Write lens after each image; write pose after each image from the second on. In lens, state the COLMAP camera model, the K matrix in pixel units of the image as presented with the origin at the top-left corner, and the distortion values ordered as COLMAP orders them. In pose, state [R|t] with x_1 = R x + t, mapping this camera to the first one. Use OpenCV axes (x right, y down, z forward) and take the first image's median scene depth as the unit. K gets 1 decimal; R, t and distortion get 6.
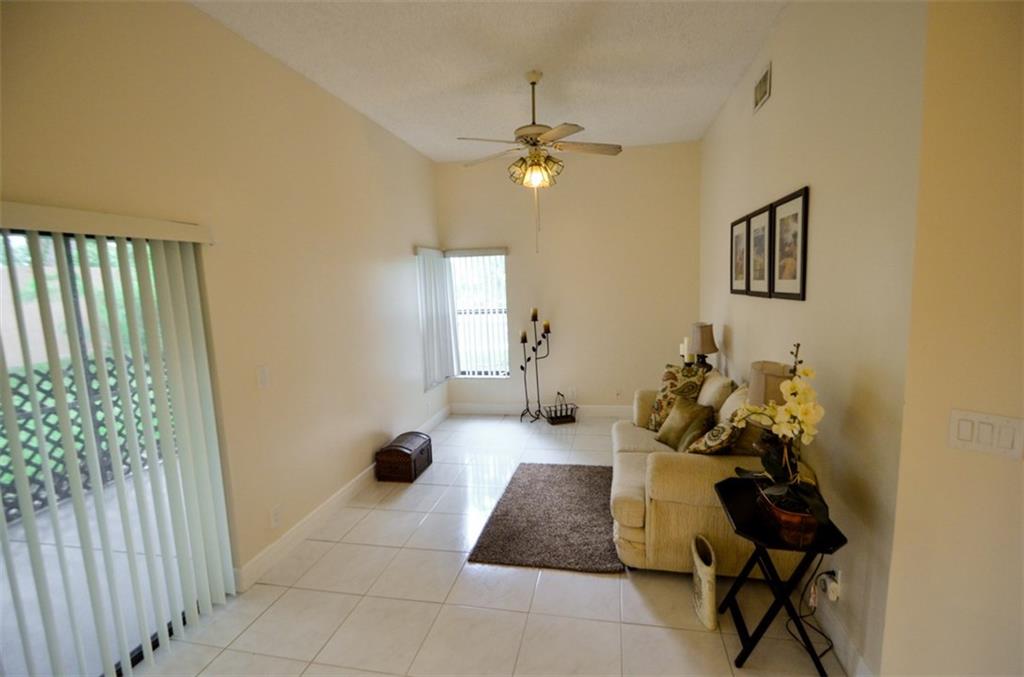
lens RADIAL K [[469.9, 0, 524.6], [0, 469.9, 334.8], [0, 0, 1]] dist [0.031428, -0.021713]
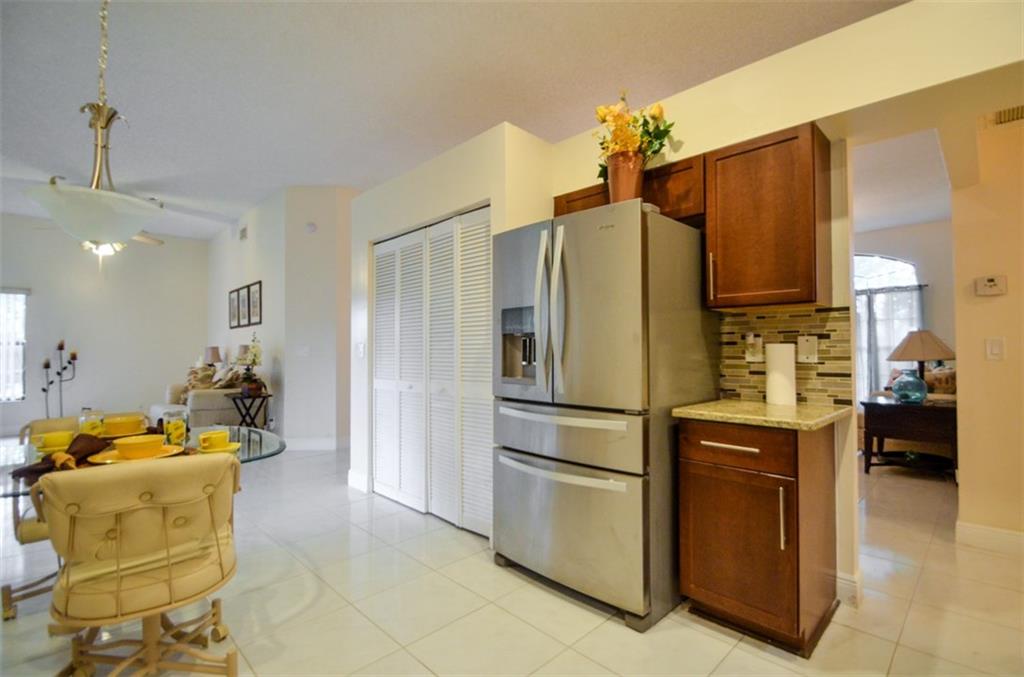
lens RADIAL K [[459.9, 0, 534.3], [0, 459.9, 344.4], [0, 0, 1]] dist [0.011914, -0.021398]
pose [[0.546048, 0.037240, 0.836926, -0.431210], [0.084715, 0.991436, -0.099387, 0.260064], [-0.833460, 0.125171, 0.538217, -0.984908]]
